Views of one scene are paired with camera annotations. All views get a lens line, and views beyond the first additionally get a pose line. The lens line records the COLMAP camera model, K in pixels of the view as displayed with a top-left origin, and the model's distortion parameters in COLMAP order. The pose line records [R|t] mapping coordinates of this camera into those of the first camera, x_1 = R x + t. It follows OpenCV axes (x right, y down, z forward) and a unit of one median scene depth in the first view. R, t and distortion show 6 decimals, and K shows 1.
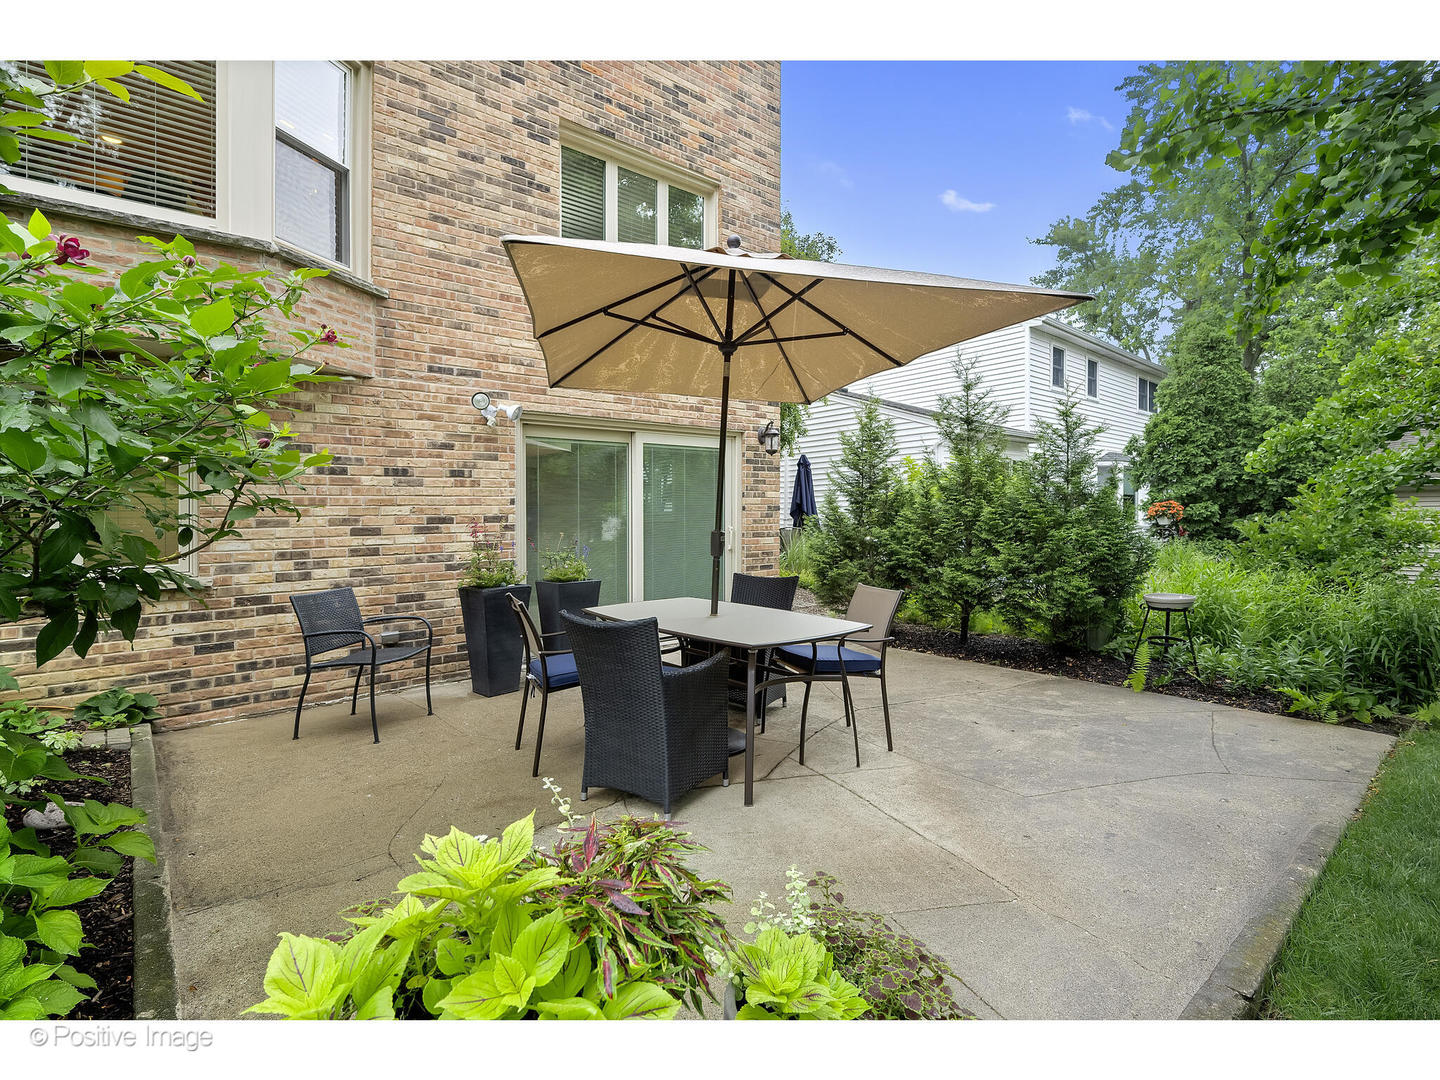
lens RADIAL K [[583.2, 0, 733.1], [0, 583.2, 539.3], [0, 0, 1]] dist [-0.000366, -0.000086]
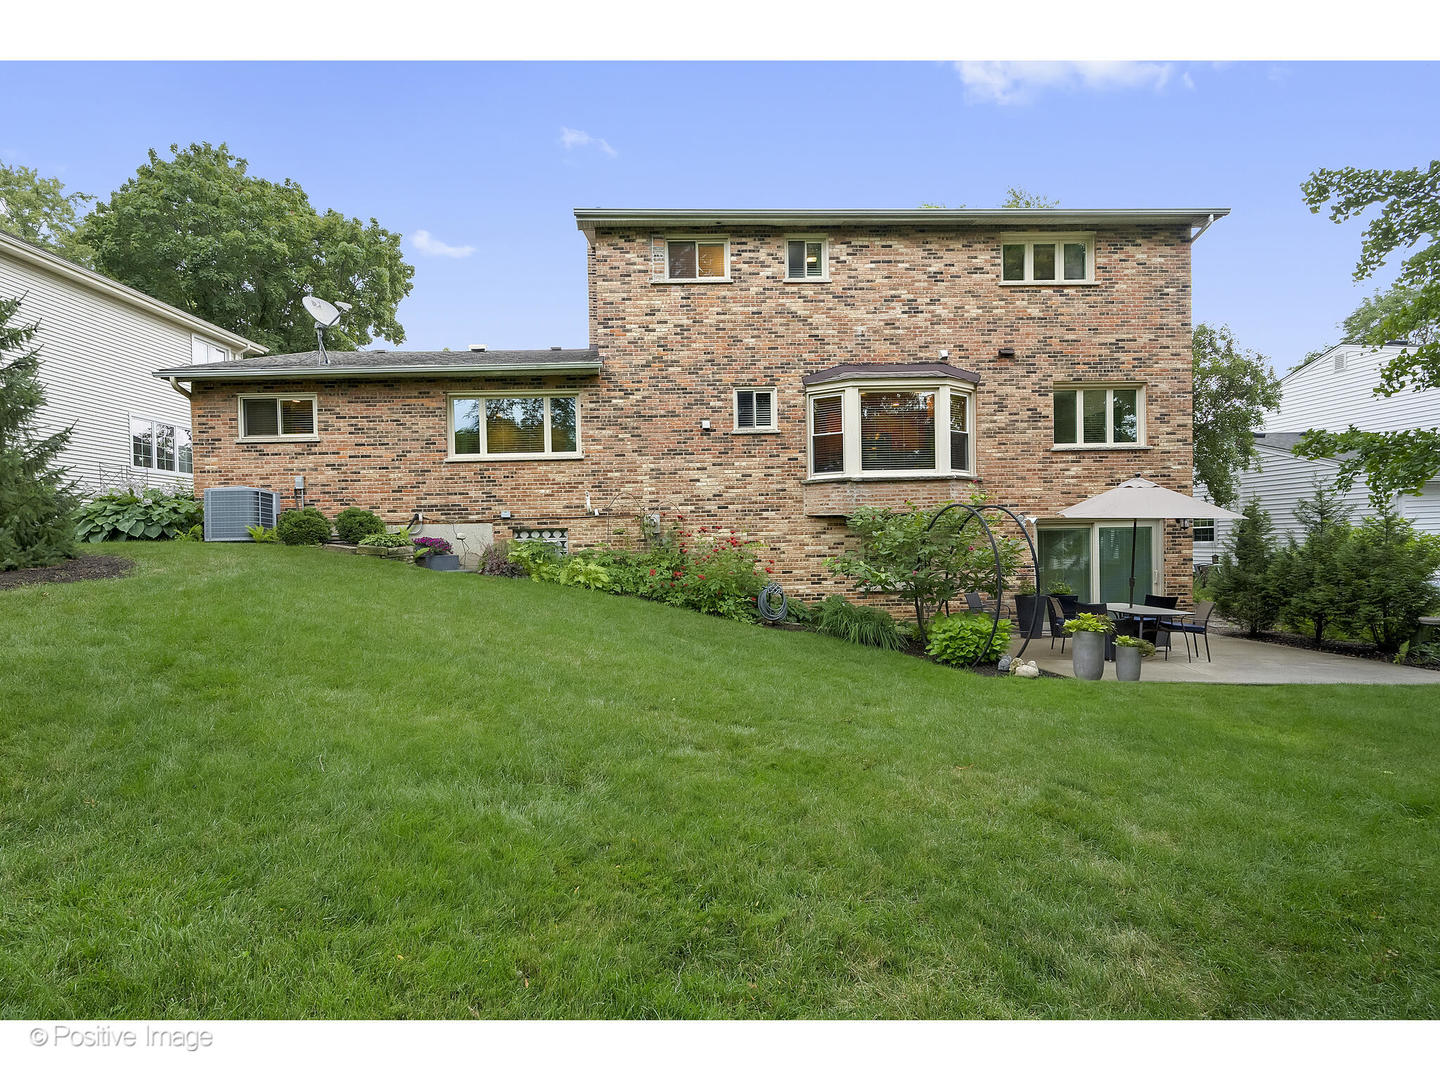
lens RADIAL K [[583.2, 0, 733.1], [0, 583.2, 539.3], [0, 0, 1]] dist [-0.000366, -0.000086]
pose [[0.763783, -0.012871, -0.645344, 0.196333], [-0.009411, 0.999473, -0.031071, -0.059641], [0.645404, 0.029805, 0.763260, -1.486321]]
